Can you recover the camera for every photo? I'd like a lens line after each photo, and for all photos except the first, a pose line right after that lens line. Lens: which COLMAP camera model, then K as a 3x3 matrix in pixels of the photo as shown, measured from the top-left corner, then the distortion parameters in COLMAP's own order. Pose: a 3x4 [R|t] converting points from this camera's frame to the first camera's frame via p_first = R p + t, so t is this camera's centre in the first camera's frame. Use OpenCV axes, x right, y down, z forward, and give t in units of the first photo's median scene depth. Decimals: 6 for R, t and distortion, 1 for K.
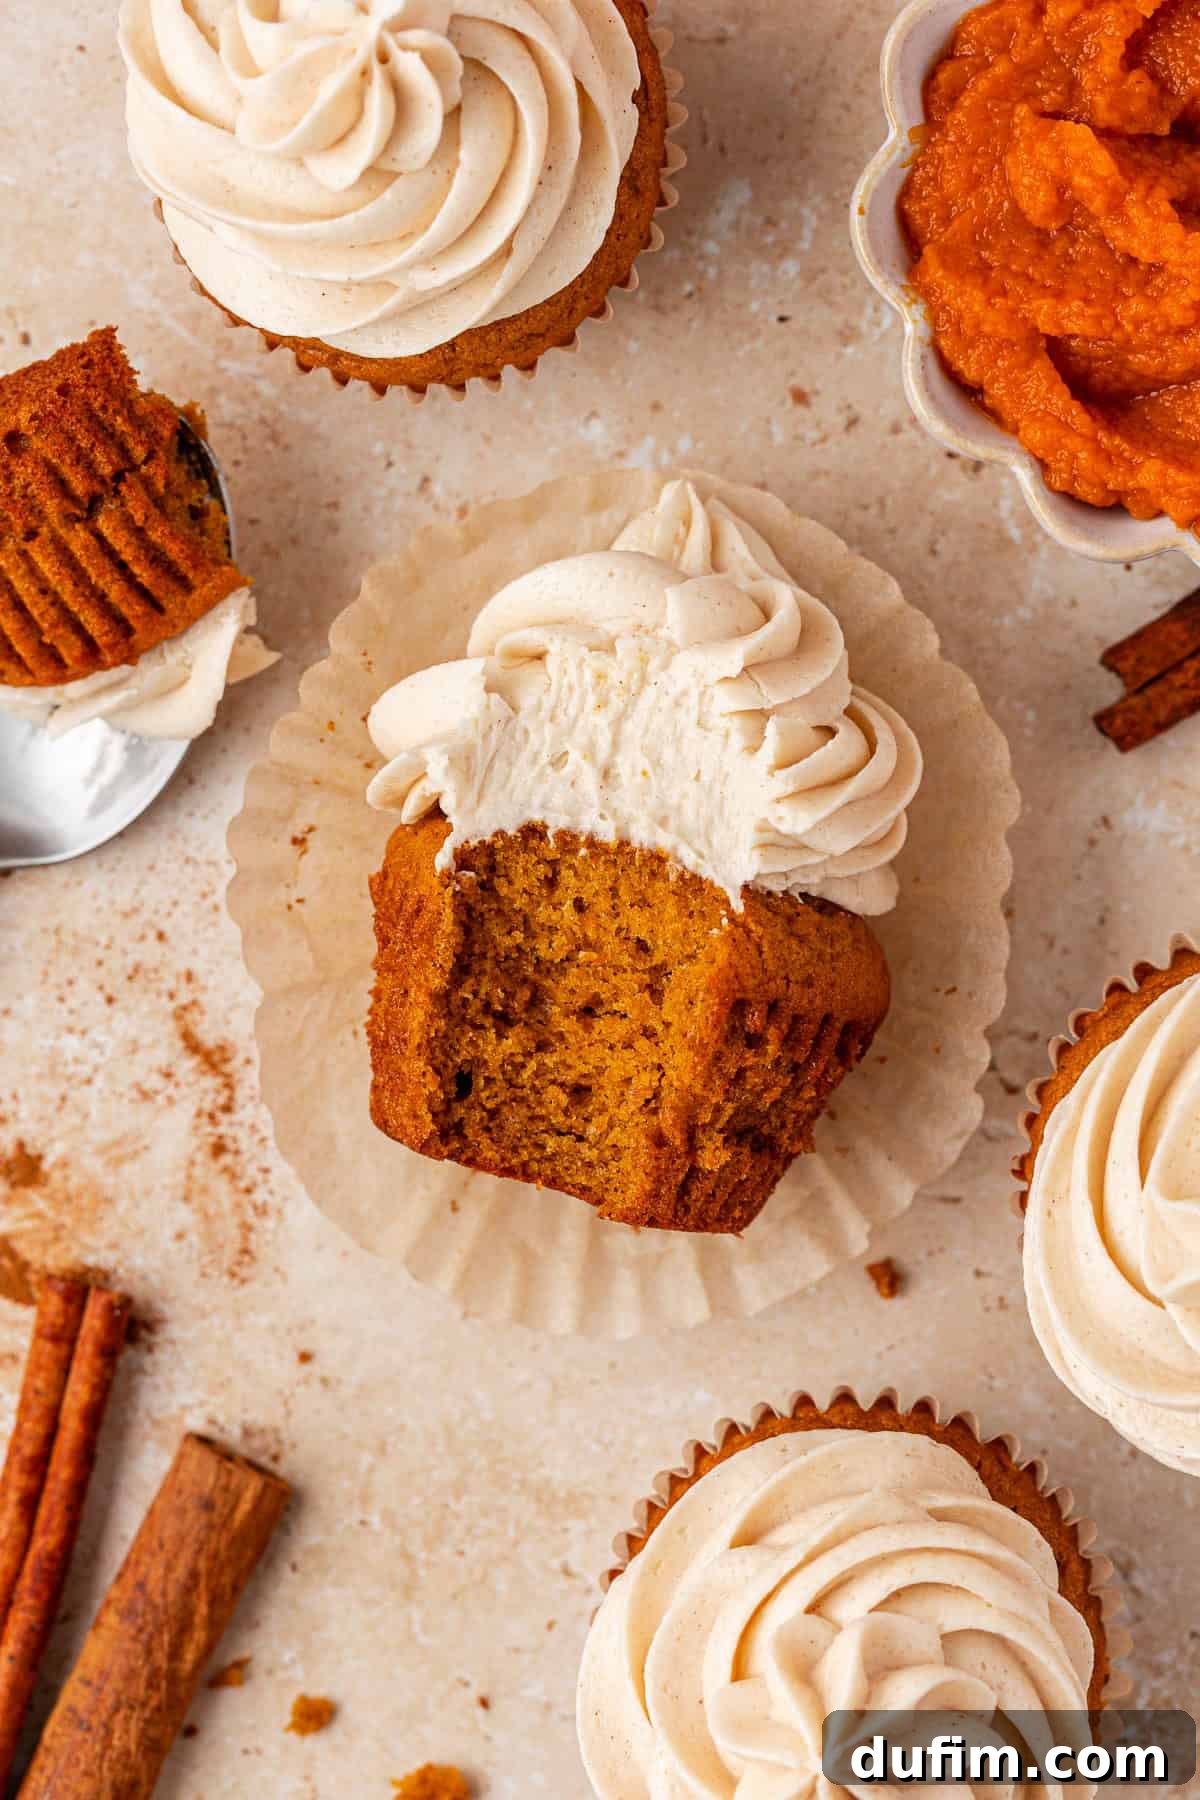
lens RADIAL K [[12606.1, 0, 600.1], [0, 12606.1, 900.8], [0, 0, 1]] dist [0.239588, 0.000000]
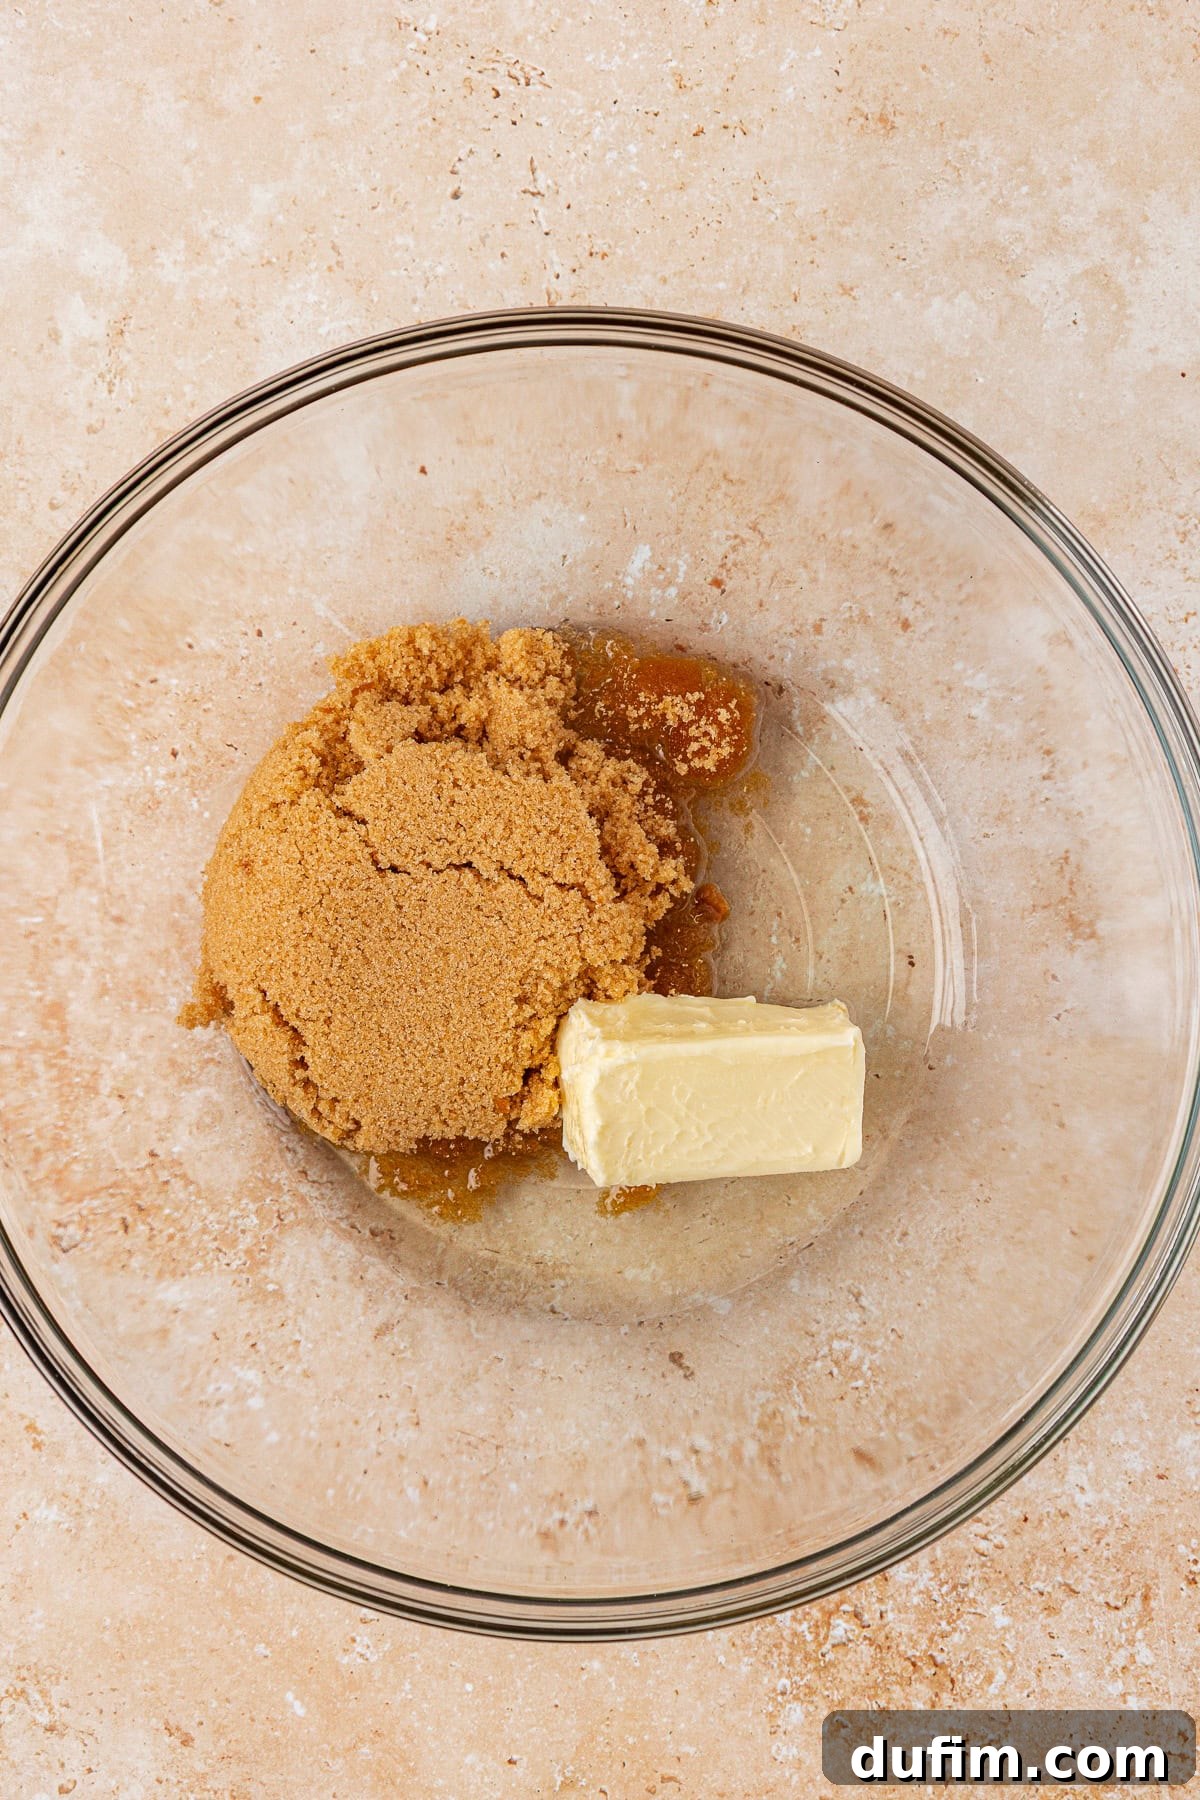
lens RADIAL K [[12606.1, 0, 599.5], [0, 12606.1, 901.9], [0, 0, 1]] dist [0.239588, 0.000000]
pose [[0.999985, -0.004249, 0.003326, -0.001823], [0.004254, 0.999990, -0.001575, -0.001820], [-0.003319, 0.001589, 0.999993, -0.816239]]
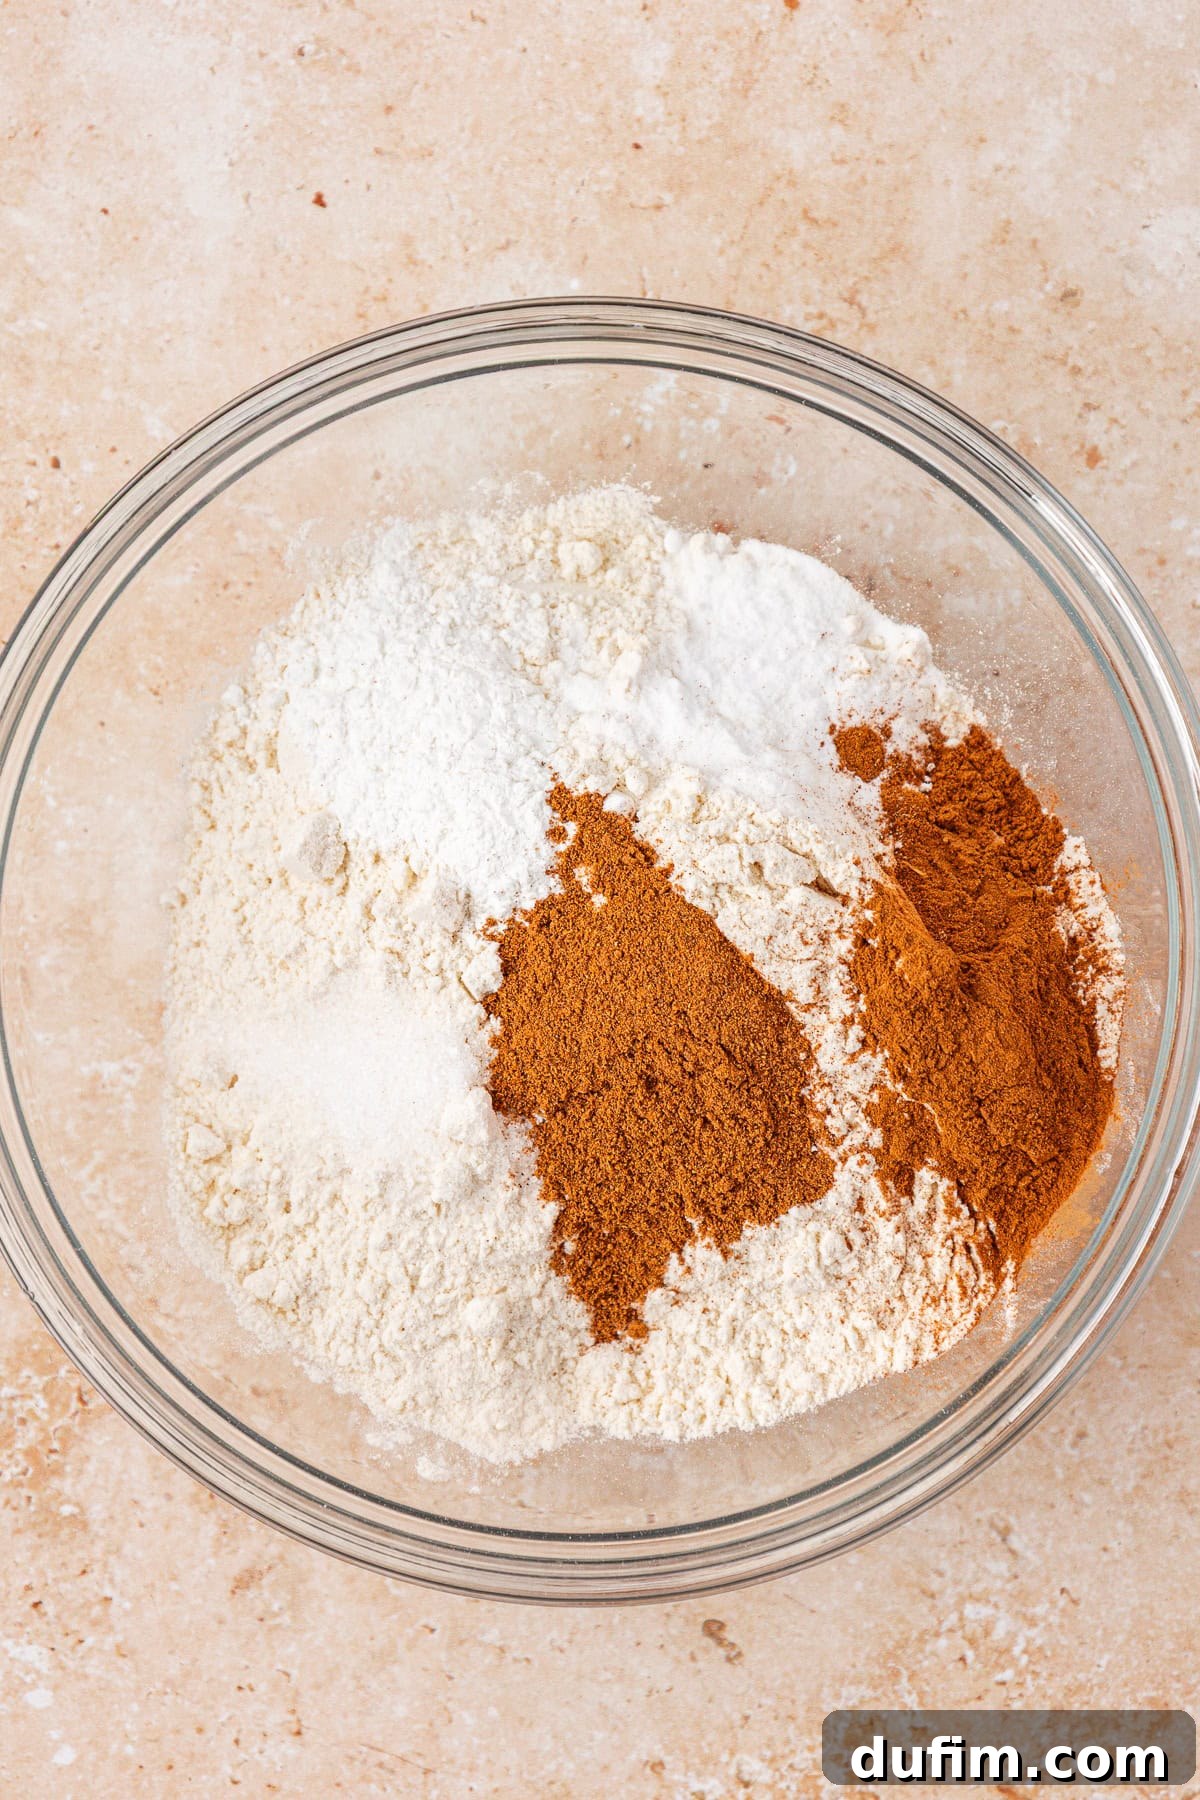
lens RADIAL K [[12606.1, 0, 599.8], [0, 12606.1, 894.6], [0, 0, 1]] dist [0.239588, 0.000000]
pose [[0.999981, 0.004321, 0.004352, -0.000553], [-0.004303, 0.999982, -0.004098, -0.000440], [-0.004370, 0.004079, 0.999982, -0.155812]]
